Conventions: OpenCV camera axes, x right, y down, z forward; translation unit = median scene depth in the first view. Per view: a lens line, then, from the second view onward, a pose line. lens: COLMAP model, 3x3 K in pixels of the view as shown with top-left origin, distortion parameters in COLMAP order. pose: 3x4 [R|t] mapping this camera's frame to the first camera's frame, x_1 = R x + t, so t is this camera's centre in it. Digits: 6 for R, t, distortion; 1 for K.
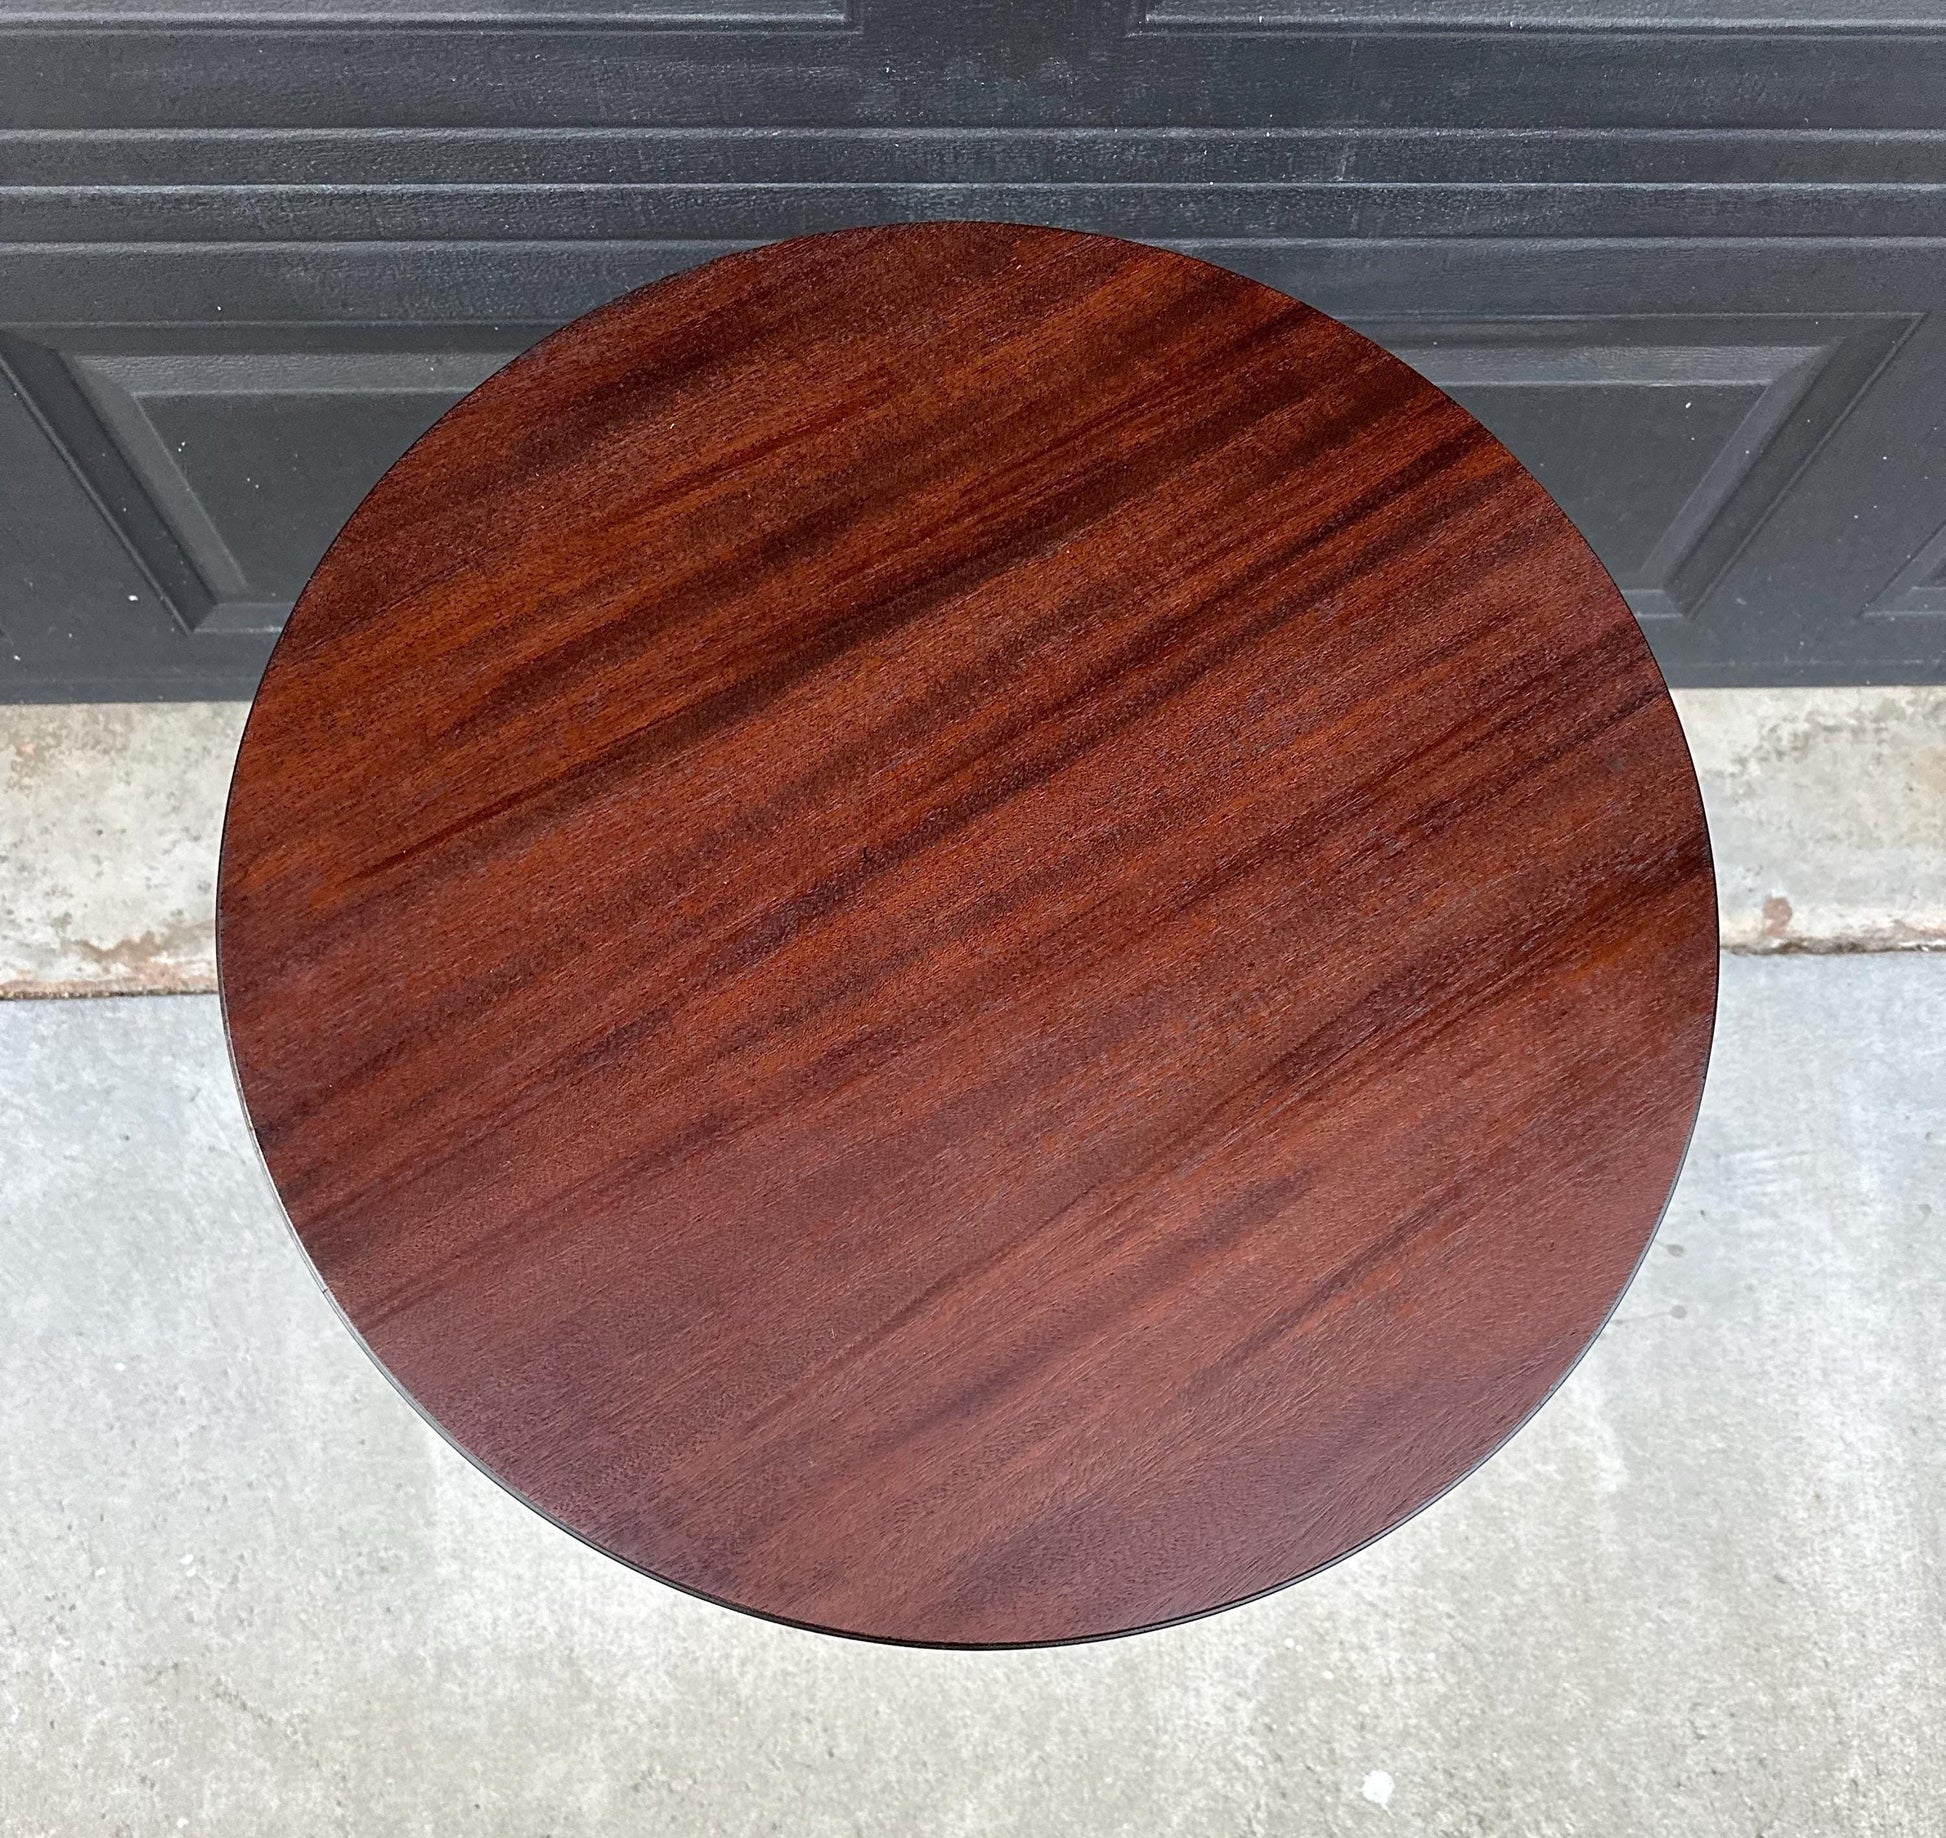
lens RADIAL K [[1874.0, 0, 969.3], [0, 1874.0, 1245.9], [0, 0, 1]] dist [0.007629, -0.010469]
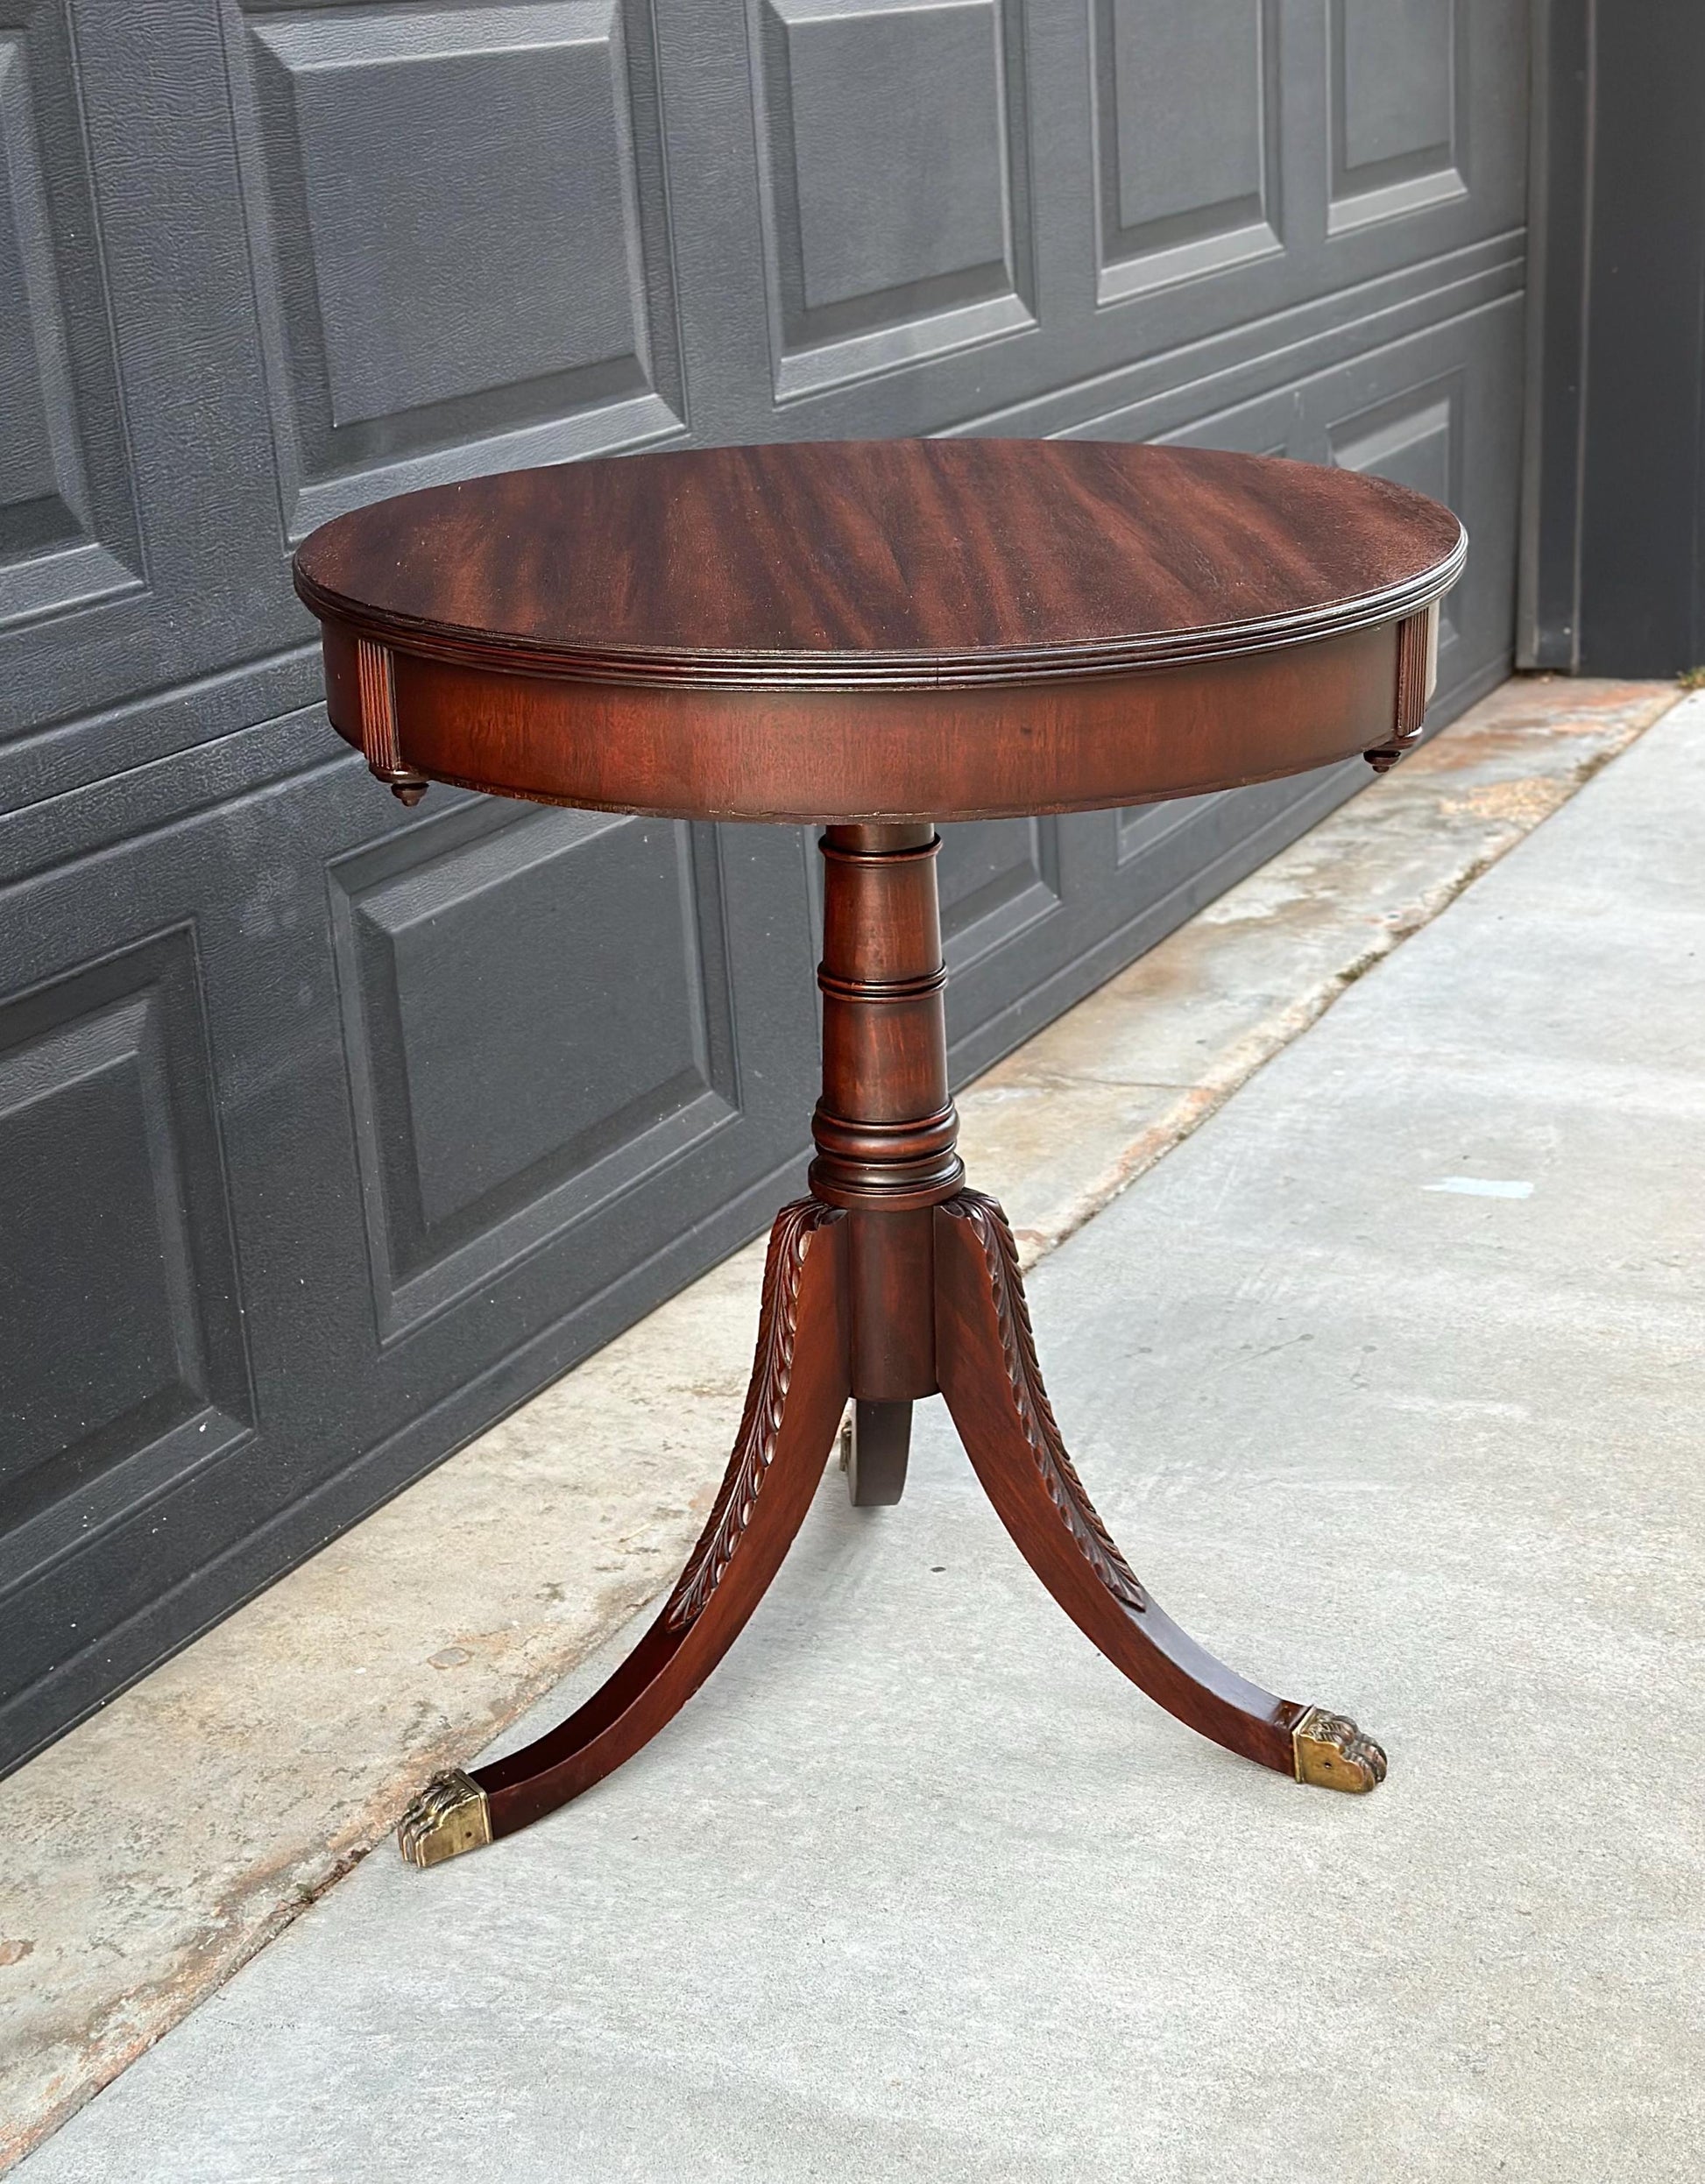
lens RADIAL K [[3375.3, 0, 852.5], [0, 3375.3, 1092.0], [0, 0, 1]] dist [0.158838, -0.146607]
pose [[0.481740, -0.344891, 0.805591, -1.127674], [0.869874, 0.299454, -0.391979, 0.461317], [-0.106047, 0.889594, 0.444270, 0.173205]]
